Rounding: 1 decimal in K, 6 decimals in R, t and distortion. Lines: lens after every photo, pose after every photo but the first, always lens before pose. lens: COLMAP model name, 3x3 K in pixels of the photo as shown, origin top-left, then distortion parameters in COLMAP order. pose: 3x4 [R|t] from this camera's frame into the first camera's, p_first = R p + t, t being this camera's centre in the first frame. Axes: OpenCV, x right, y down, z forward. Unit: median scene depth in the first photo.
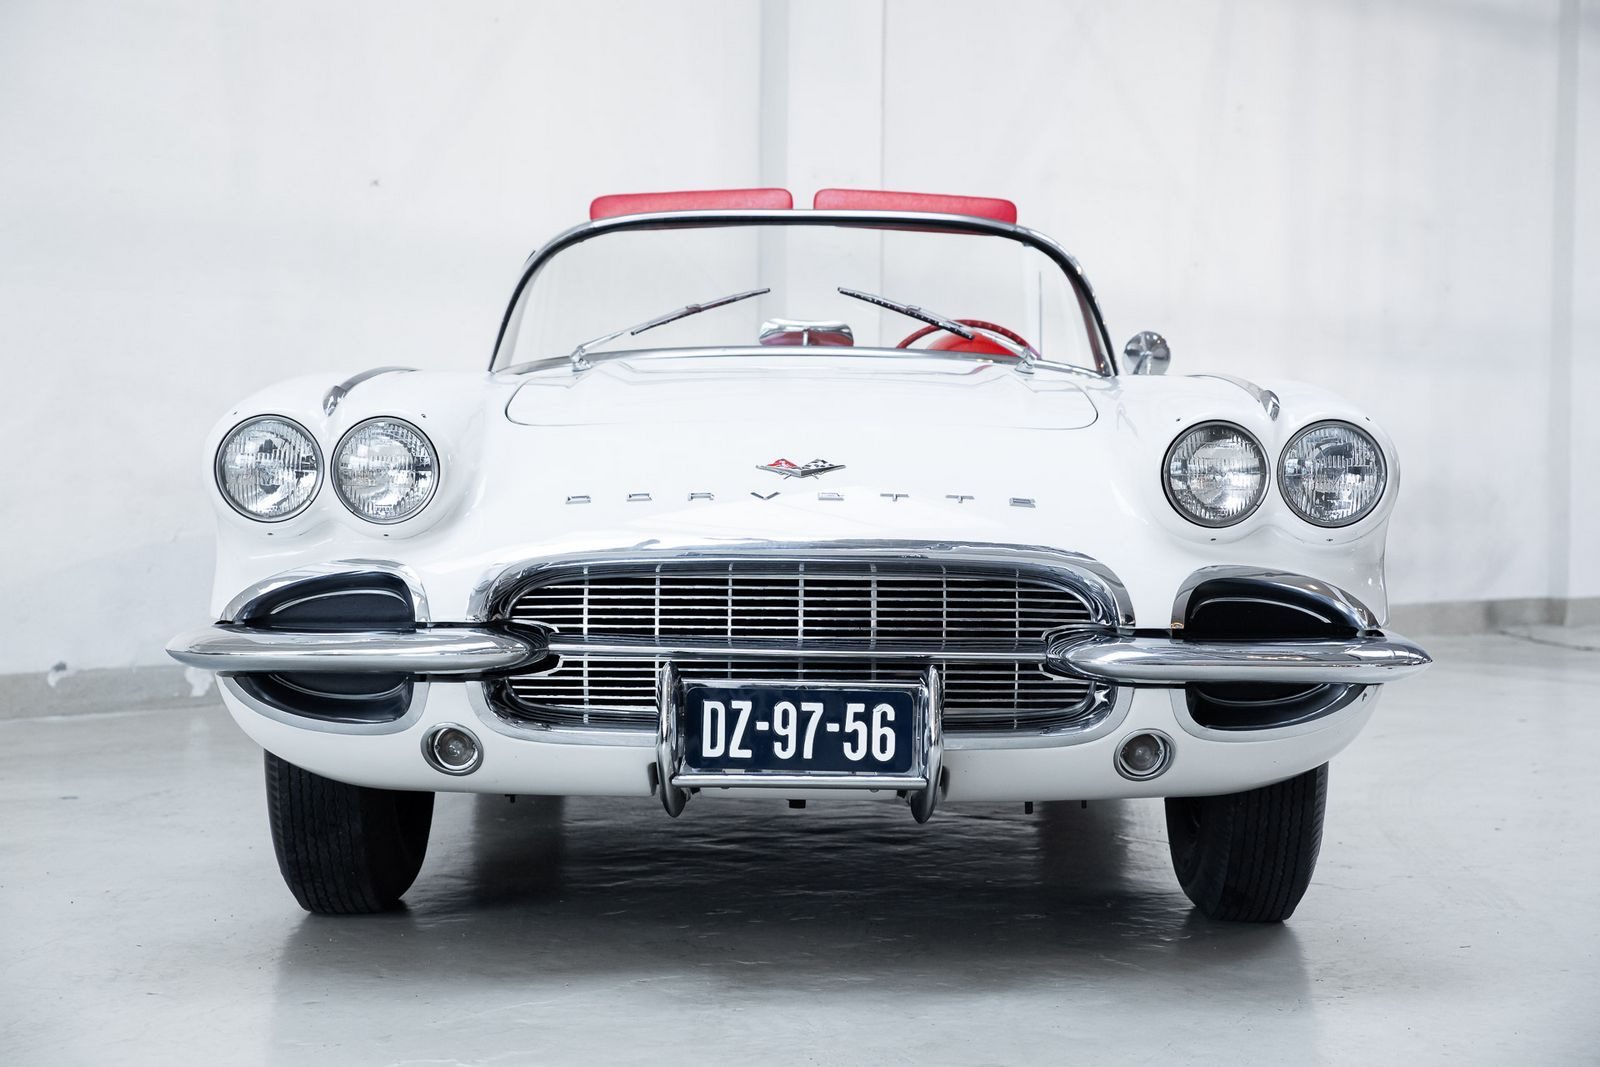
lens RADIAL K [[2588.6, 0, 800.0], [0, 2588.6, 513.6], [0, 0, 1]] dist [0.039732, 0.016593]
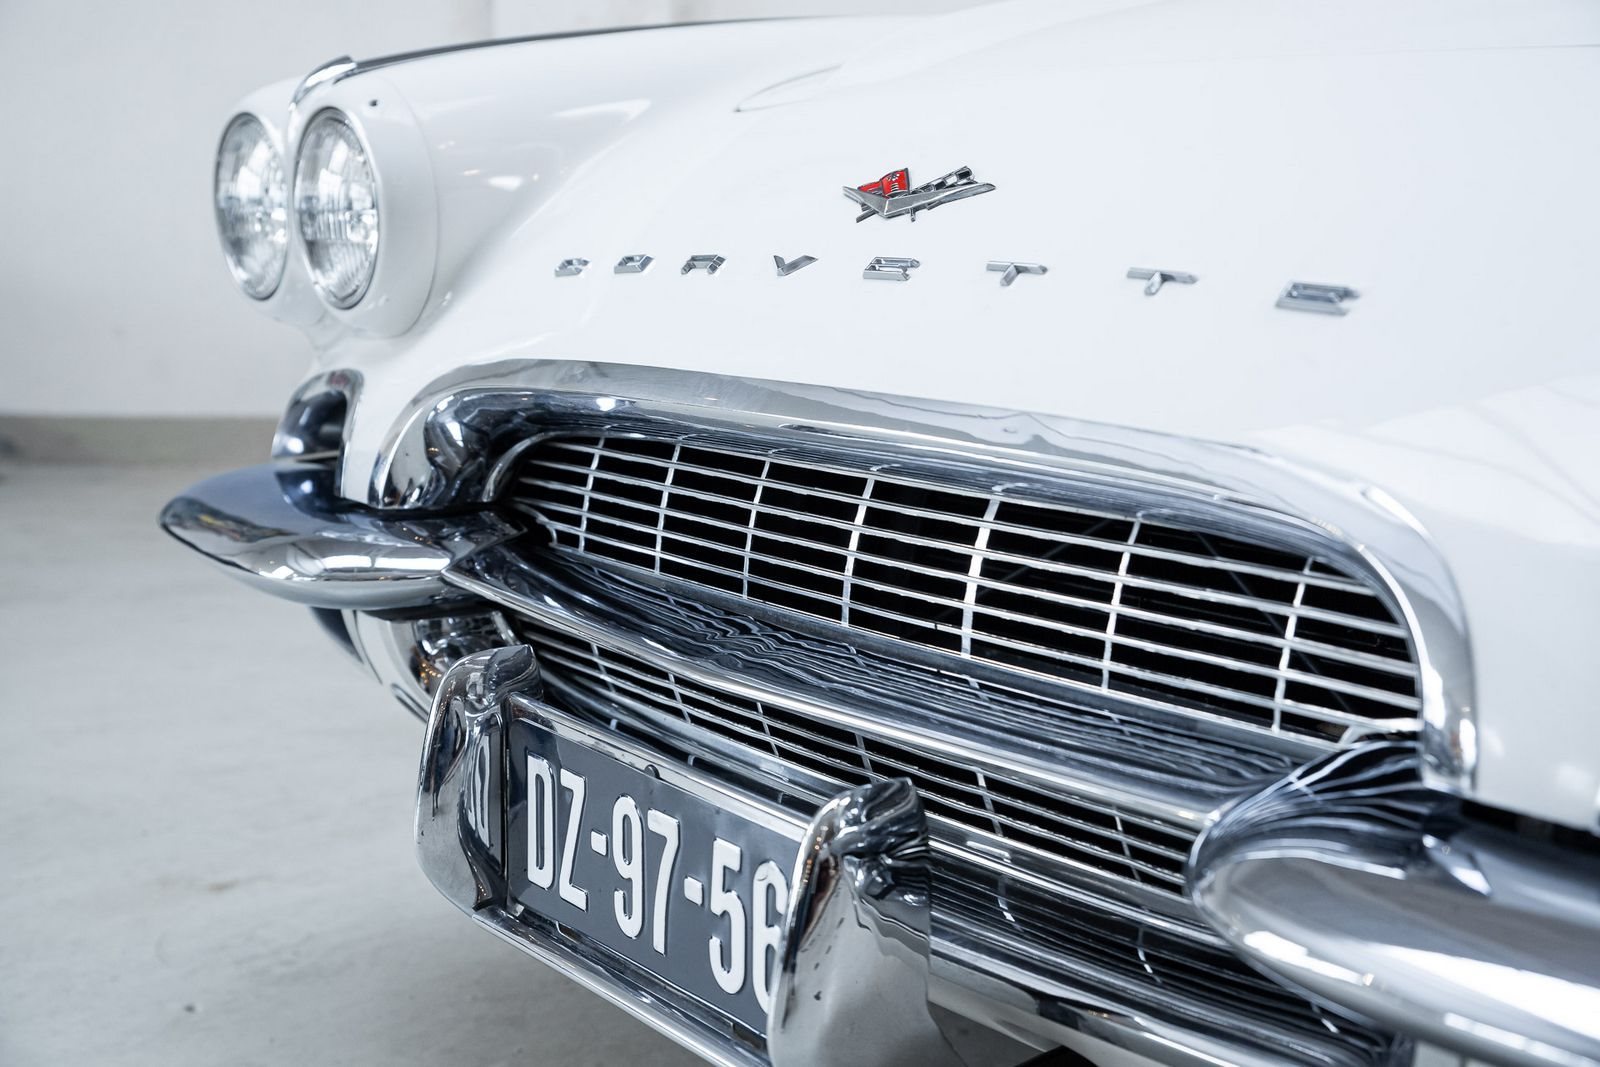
lens RADIAL K [[2111.3, 0, 800.0], [0, 2111.3, 533.5], [0, 0, 1]] dist [-0.026909, -0.014184]
pose [[0.602160, 0.115320, -0.790003, 0.252153], [0.002951, 0.989185, 0.146644, -0.013663], [0.798370, -0.090634, 0.595308, 0.810501]]
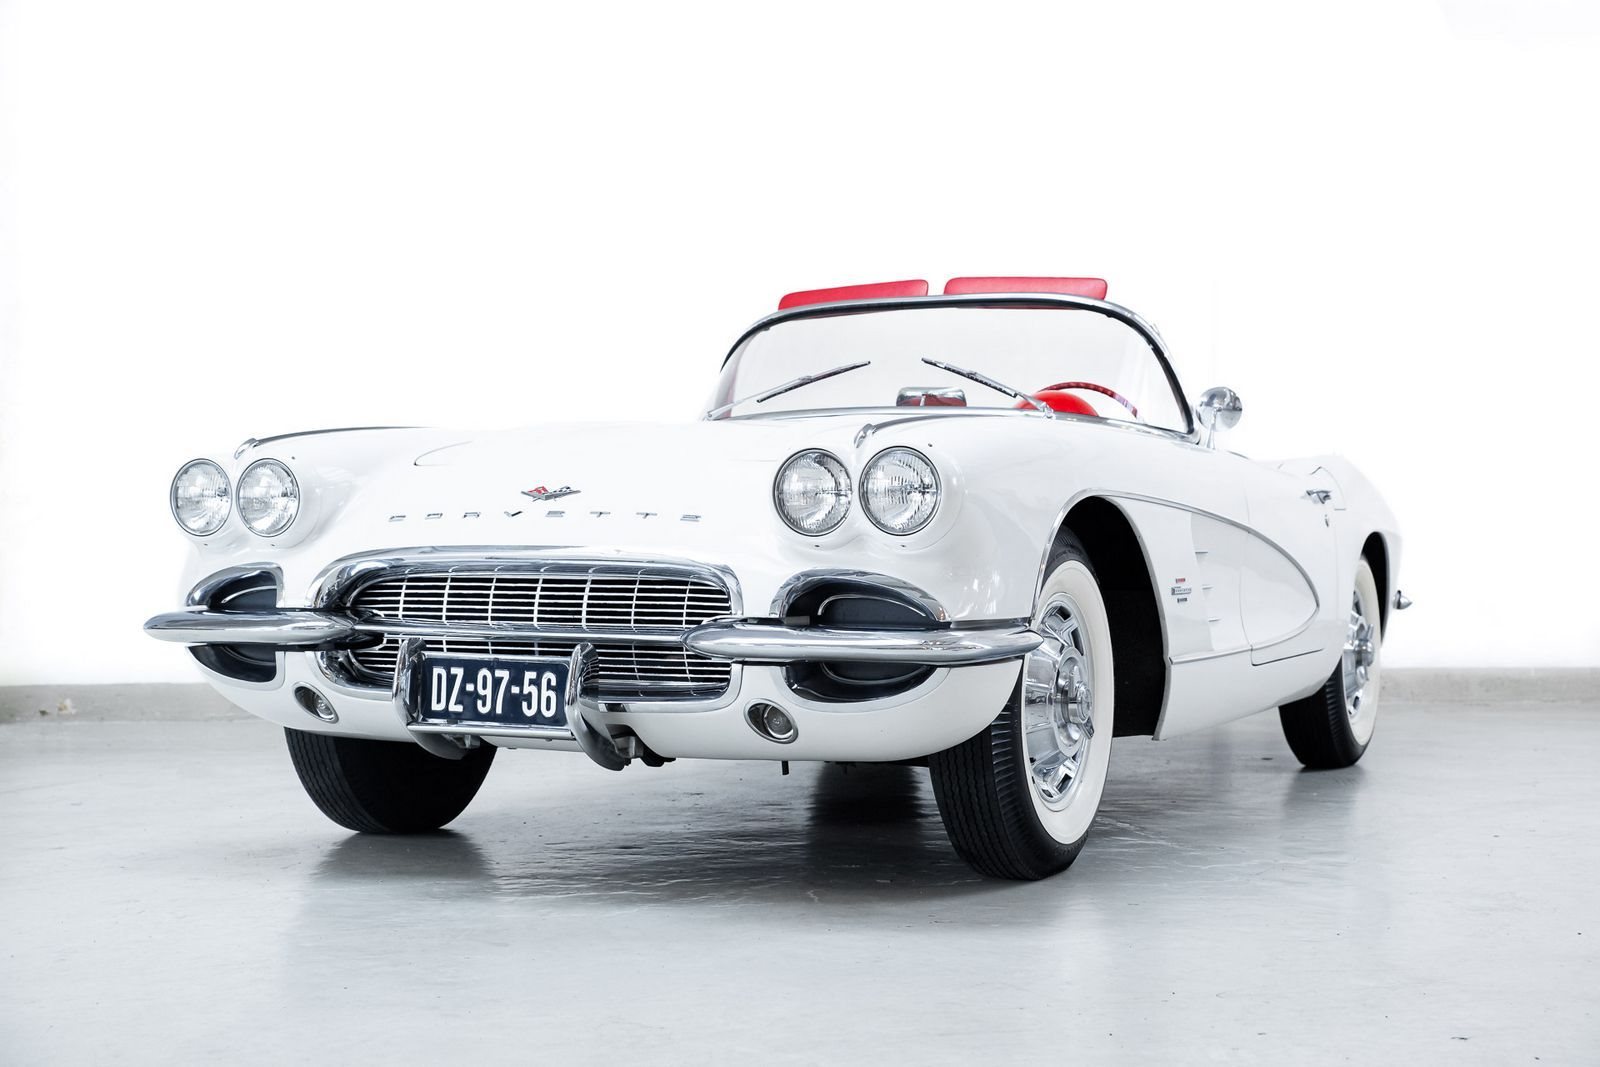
lens RADIAL K [[2274.6, 0, 828.9], [0, 2274.6, 475.9], [0, 0, 1]] dist [0.033435, 0.063823]
pose [[0.911398, -0.015612, -0.411230, 0.610687], [-0.004387, 0.998855, -0.047644, 0.028177], [0.411503, 0.045227, 0.910285, 0.018312]]
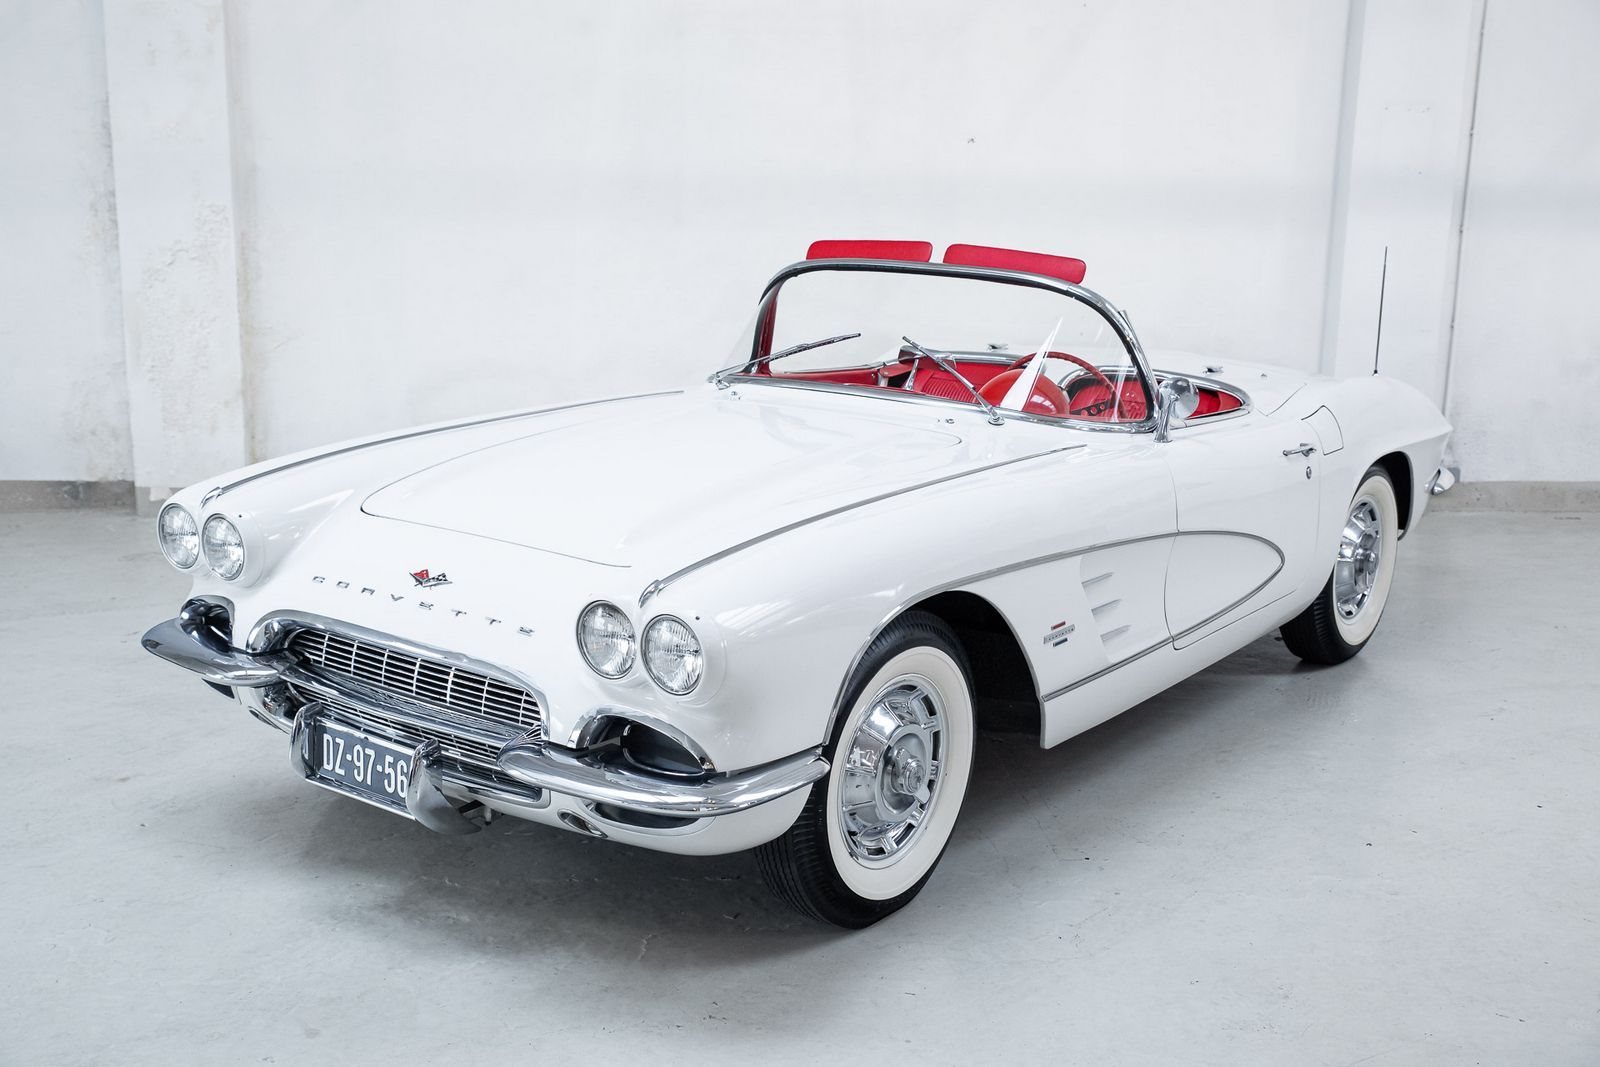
lens RADIAL K [[1871.8, 0, 801.9], [0, 1871.8, 508.6], [0, 0, 1]] dist [0.003597, -0.006537]
pose [[0.804759, 0.129777, -0.579242, 0.791137], [-0.022591, 0.981798, 0.188581, -0.265503], [0.593172, -0.138676, 0.793042, 0.301065]]
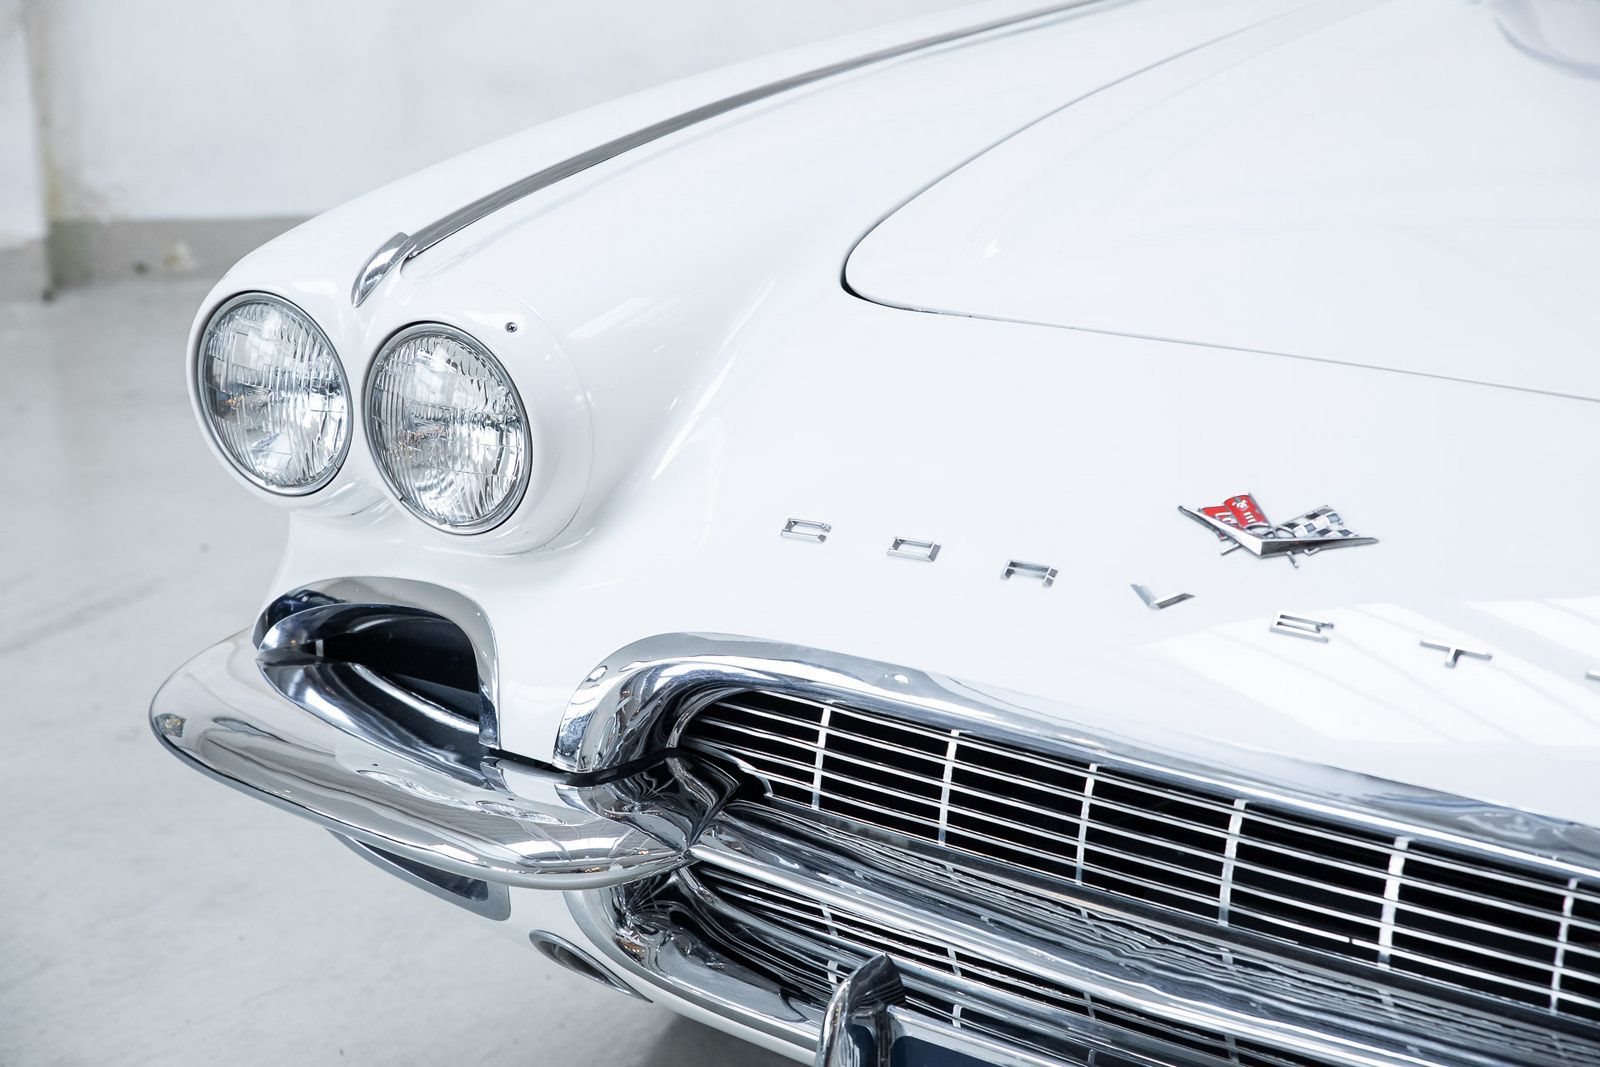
lens RADIAL K [[2960.7, 0, 800.0], [0, 2960.7, 533.5], [0, 0, 1]] dist [0.174407, 0.025757]
pose [[0.832629, 0.157455, -0.530977, 0.197615], [-0.005916, 0.961209, 0.275758, -0.153278], [0.553799, -0.226463, 0.801262, 0.581642]]
